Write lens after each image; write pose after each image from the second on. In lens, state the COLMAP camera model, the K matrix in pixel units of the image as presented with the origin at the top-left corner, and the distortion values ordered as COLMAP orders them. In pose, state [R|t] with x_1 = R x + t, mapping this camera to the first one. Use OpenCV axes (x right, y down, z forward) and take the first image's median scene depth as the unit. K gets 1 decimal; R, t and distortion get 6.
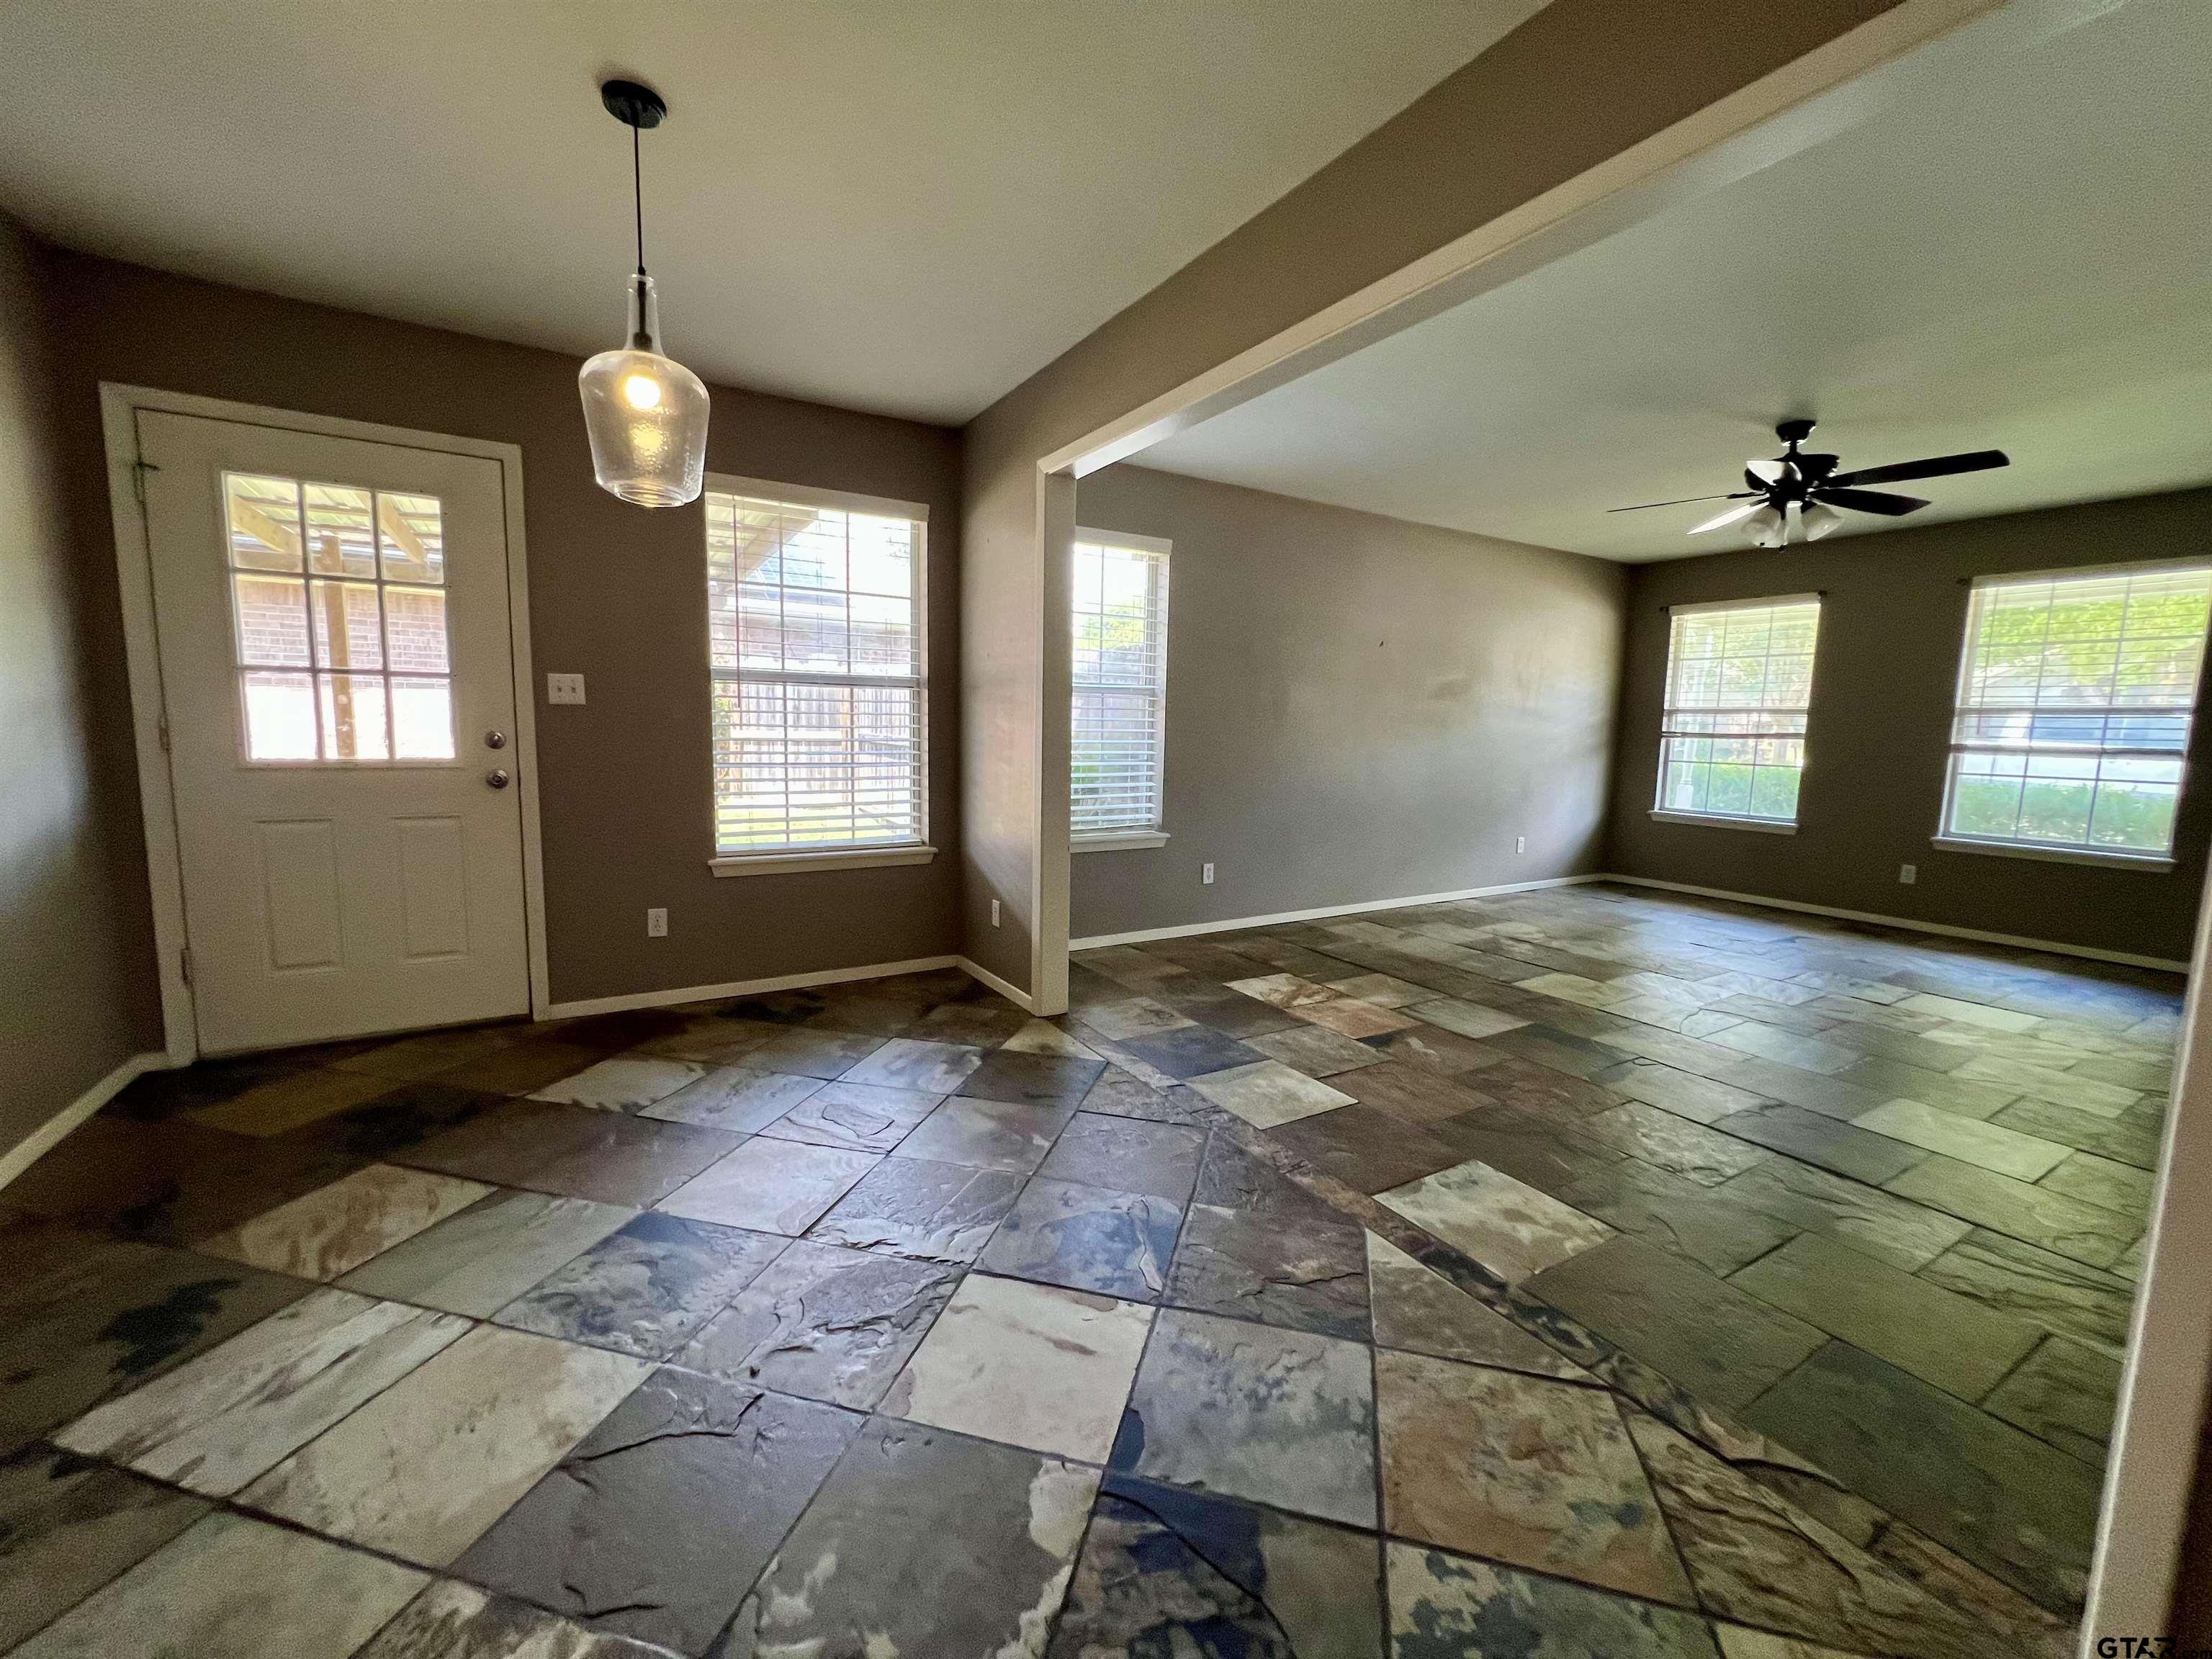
lens RADIAL K [[883.9, 0, 1105.7], [0, 883.9, 826.5], [0, 0, 1]] dist [-0.003925, 0.001704]
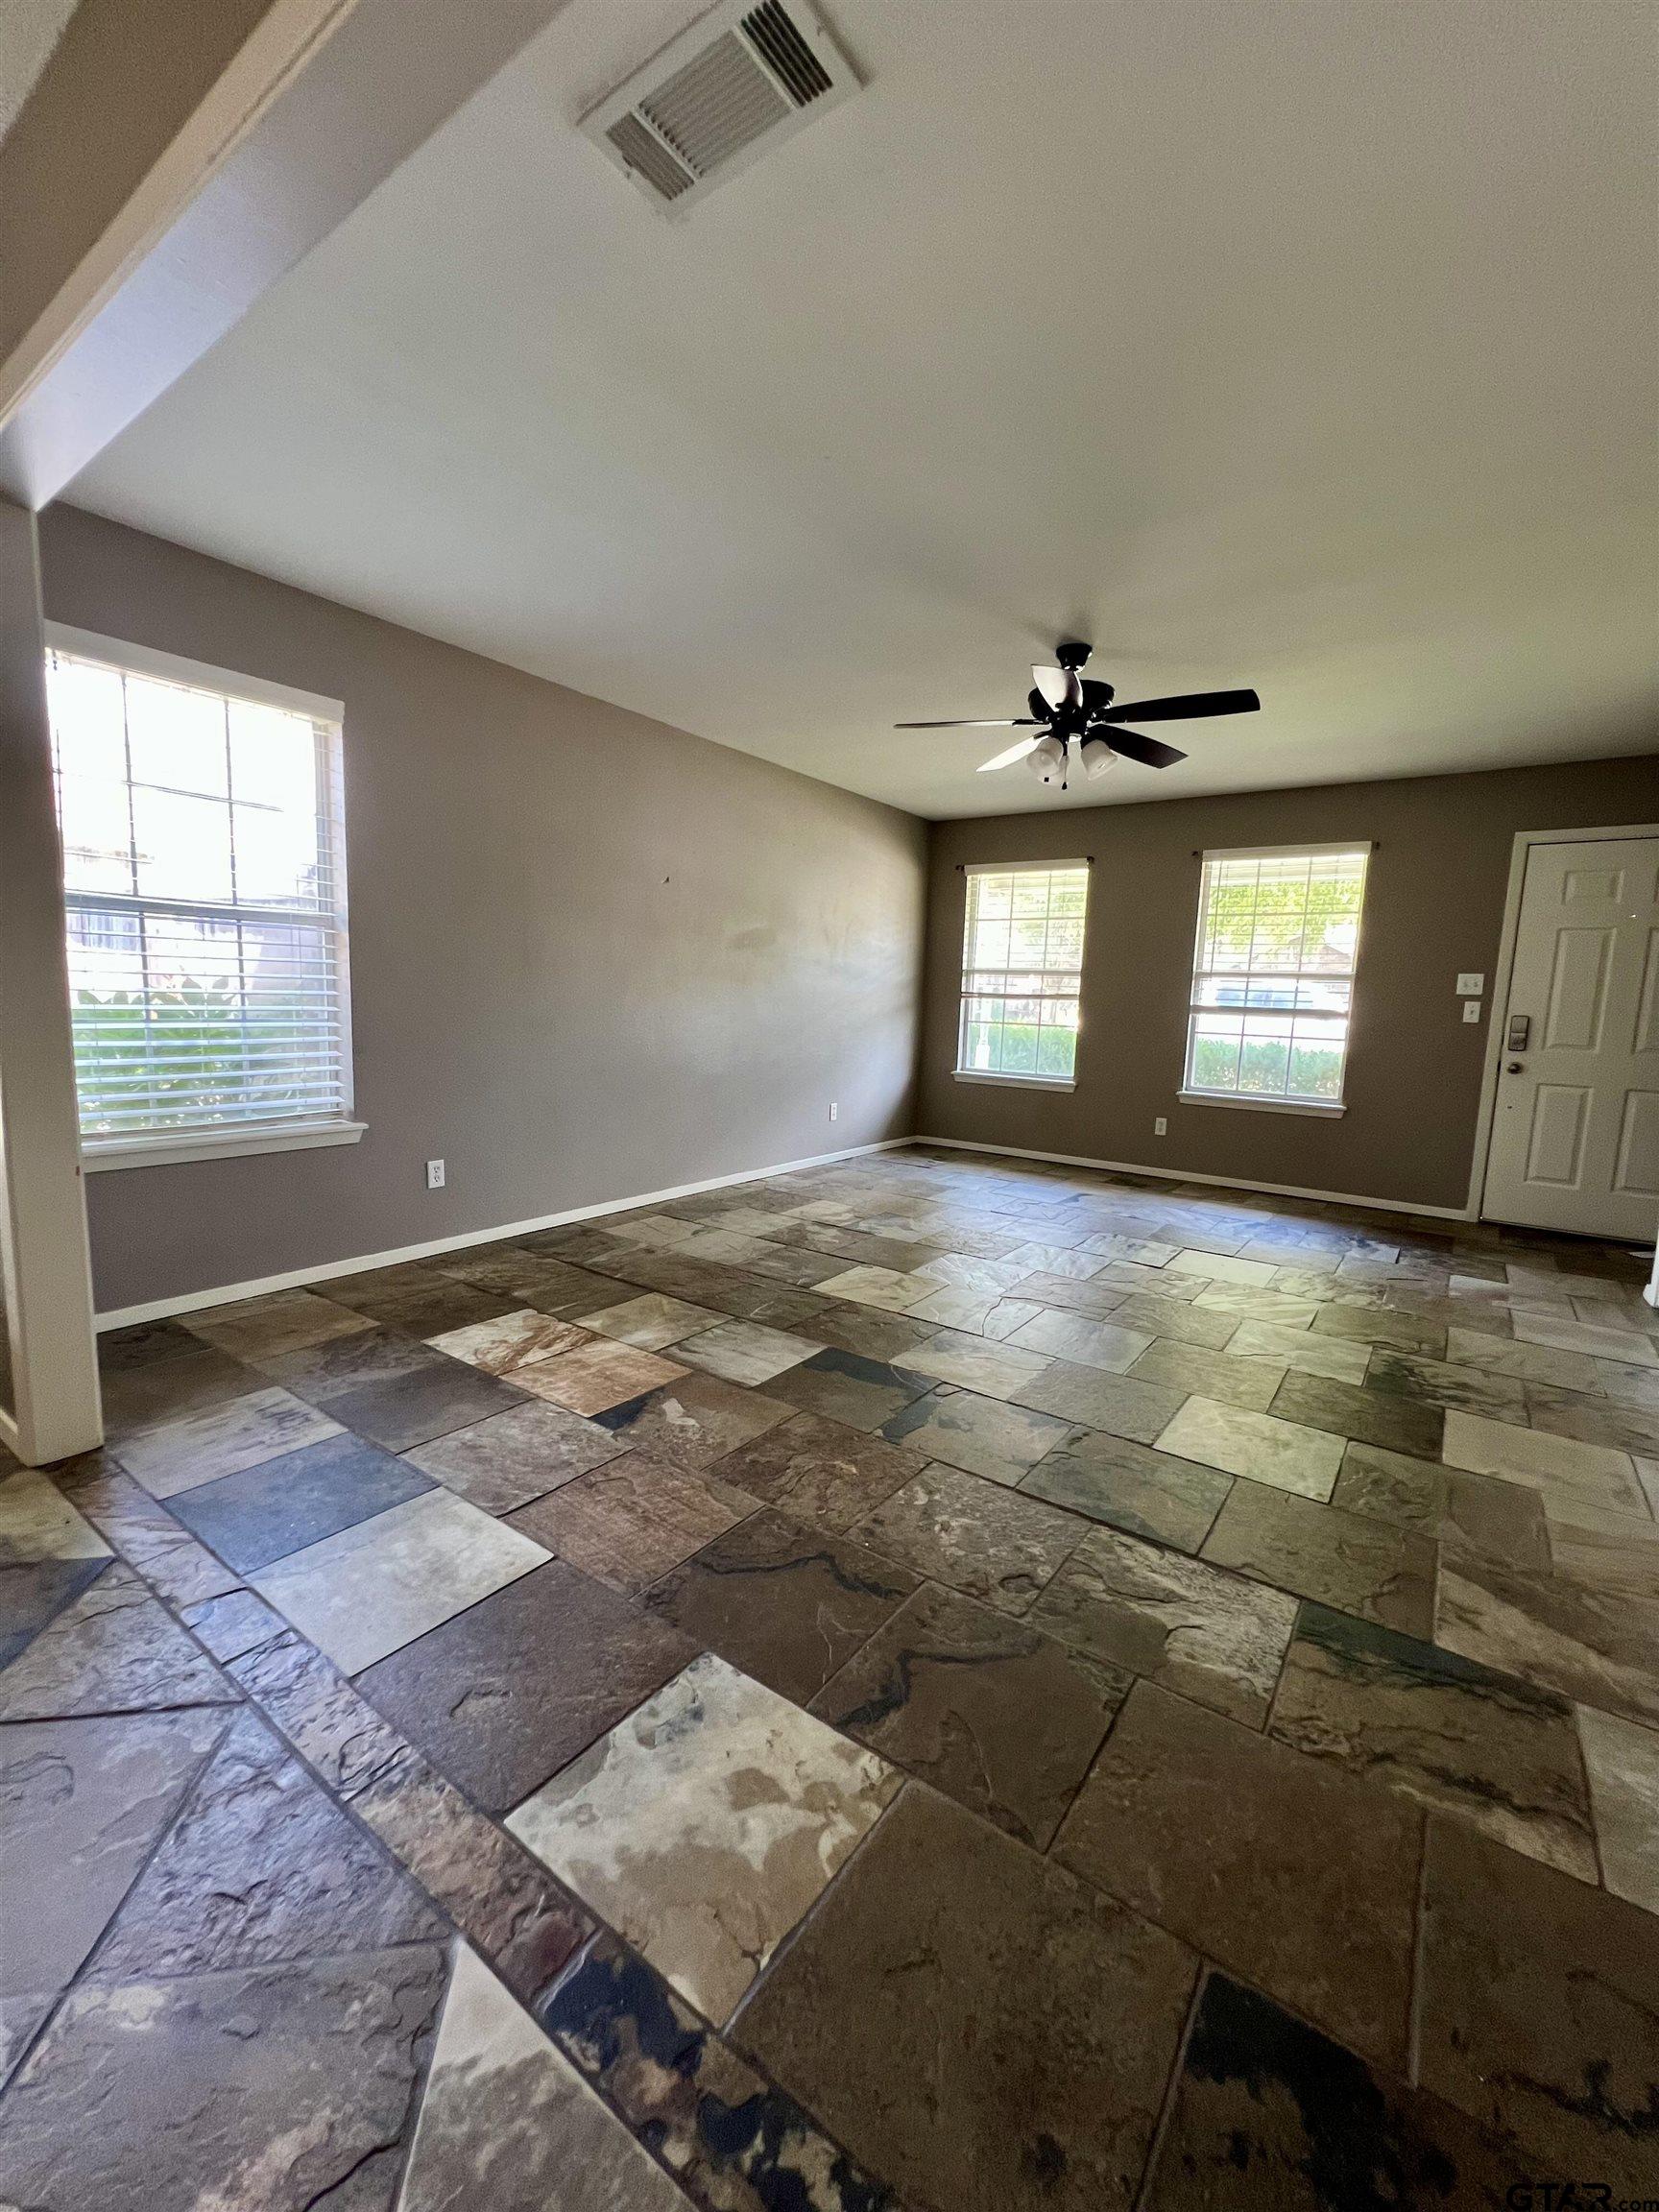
lens RADIAL K [[883.9, 0, 836.1], [0, 883.9, 1107.1], [0, 0, 1]] dist [-0.003925, 0.001704]
pose [[0.915315, -0.038875, 0.400857, 0.213071], [0.030501, 0.999163, 0.027254, -0.020278], [-0.401581, -0.012720, 0.915735, 0.316236]]
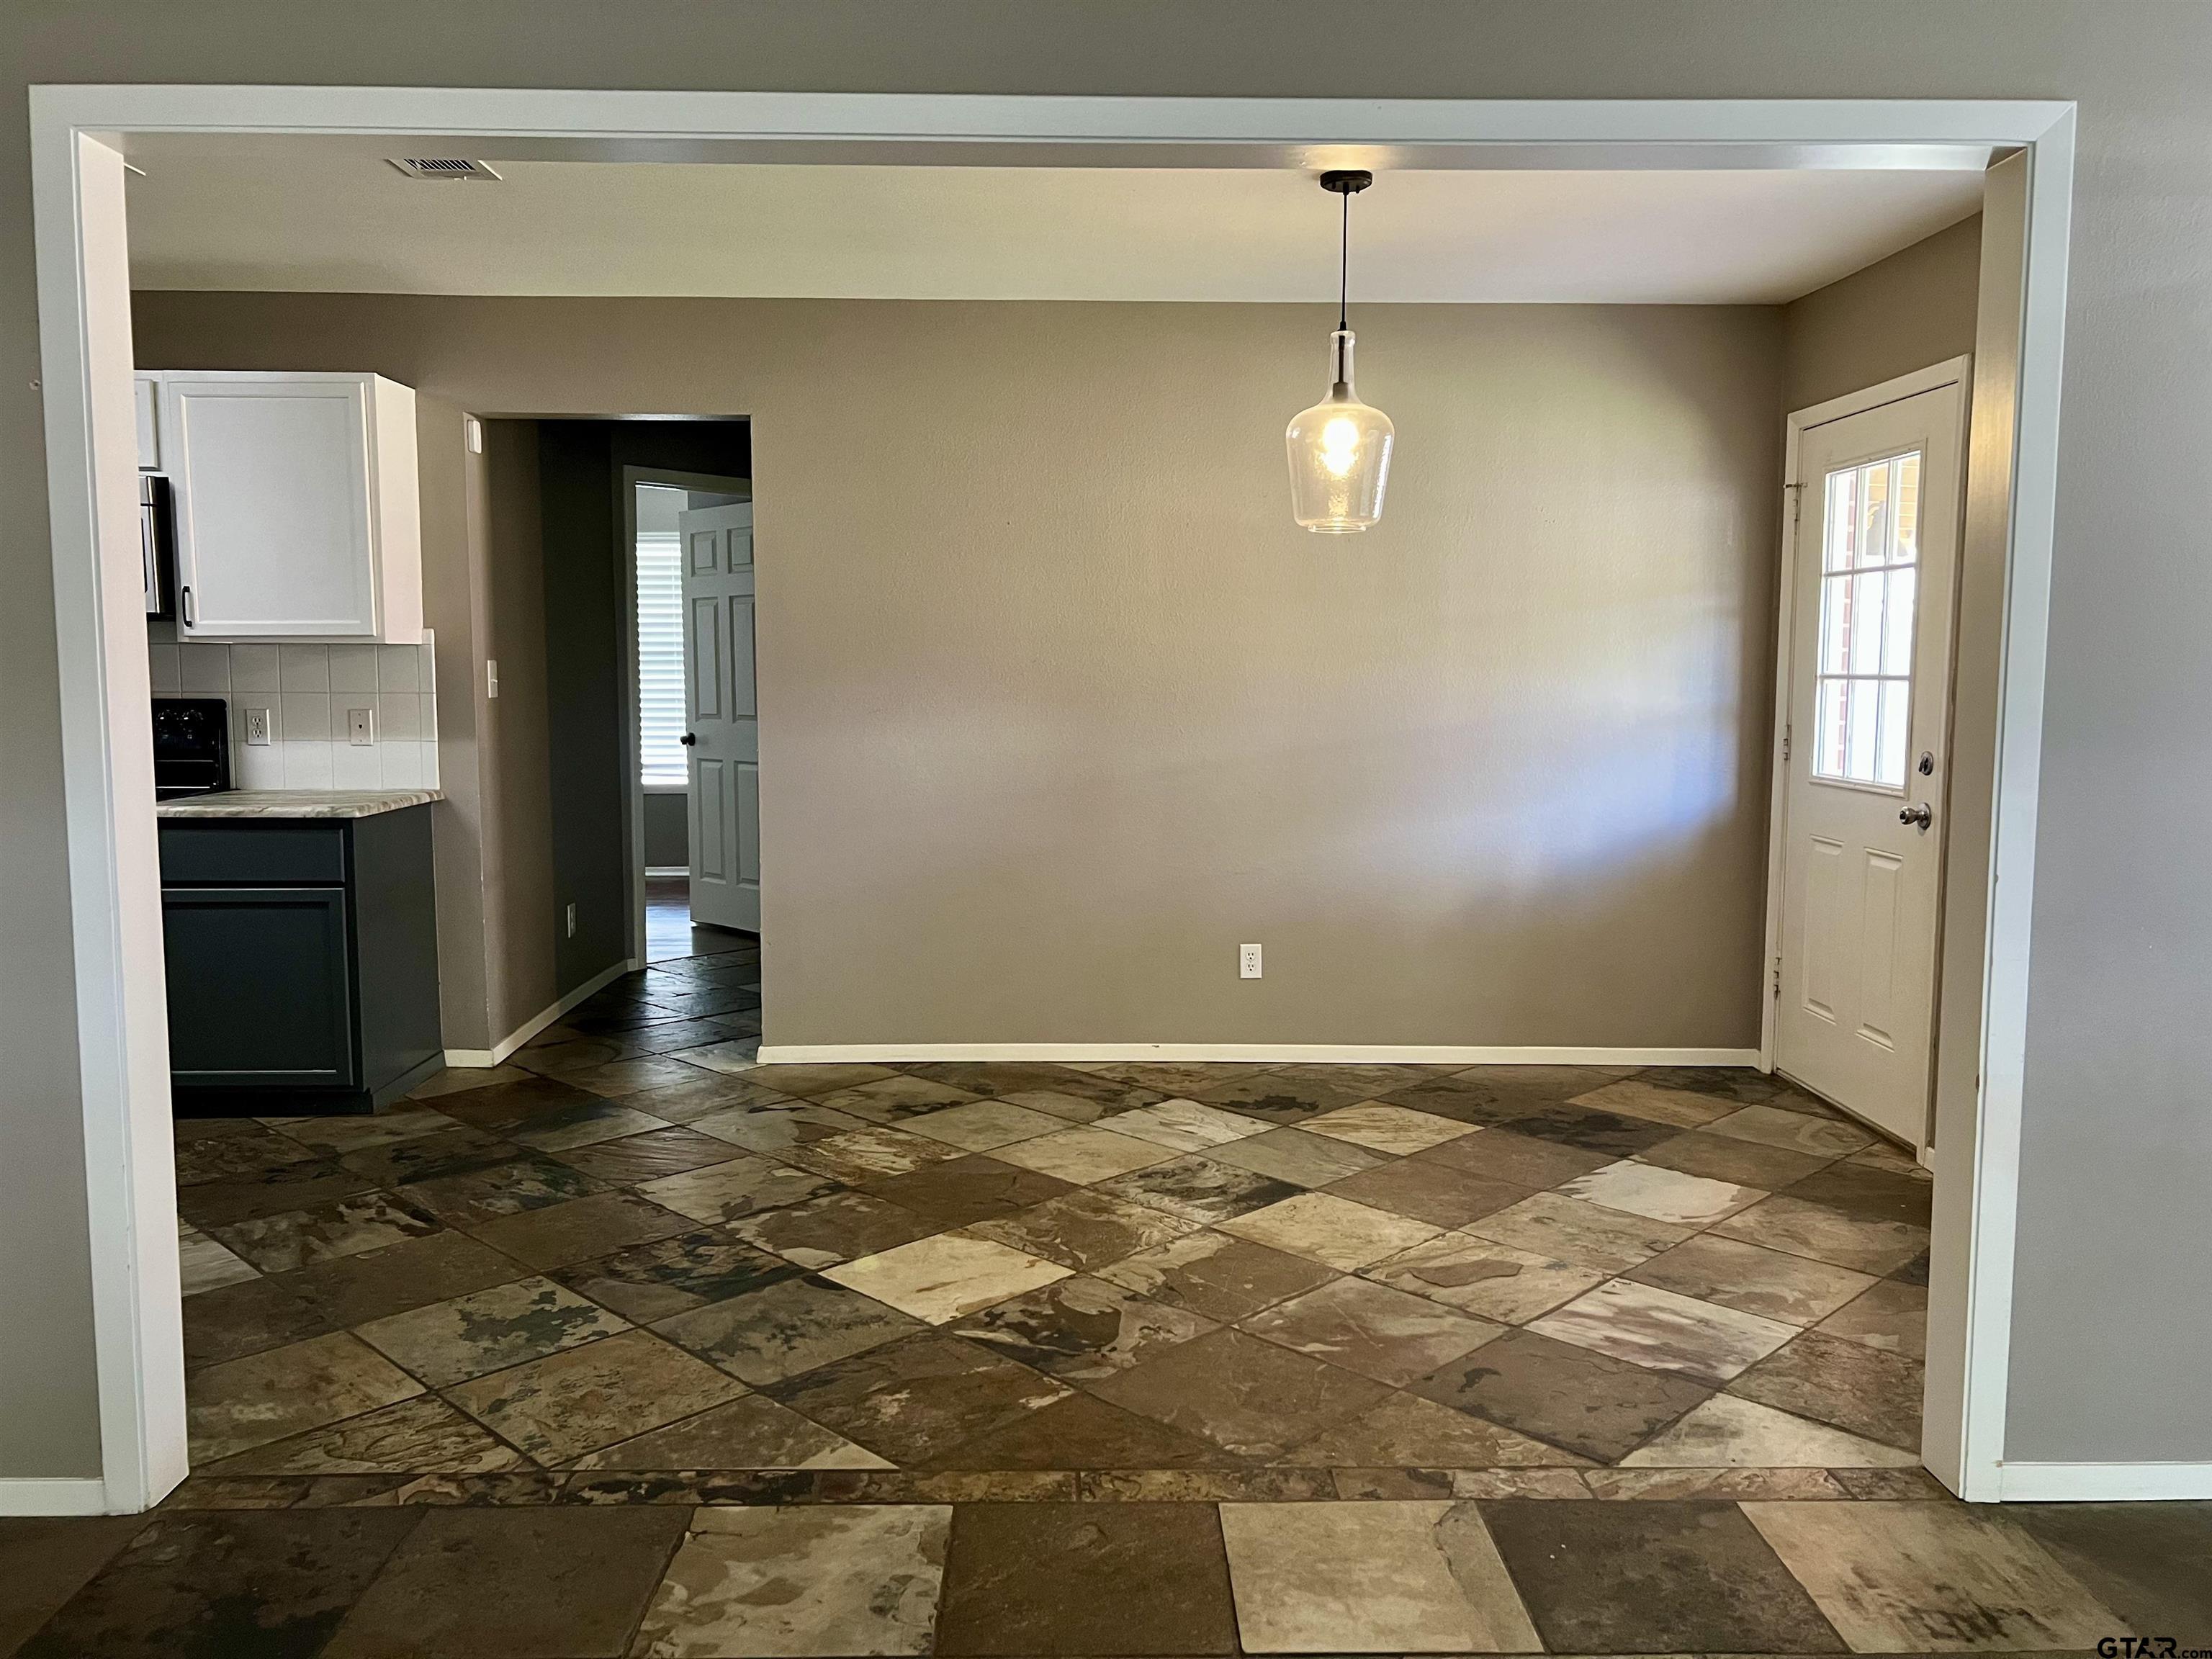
lens RADIAL K [[1659.7, 0, 1103.0], [0, 1659.7, 815.7], [0, 0, 1]] dist [0.041564, -0.037586]
pose [[-0.496785, 0.056890, -0.866007, 0.921110], [-0.113910, 0.984943, 0.130047, -0.169054], [0.860366, 0.163252, -0.482824, 1.170596]]
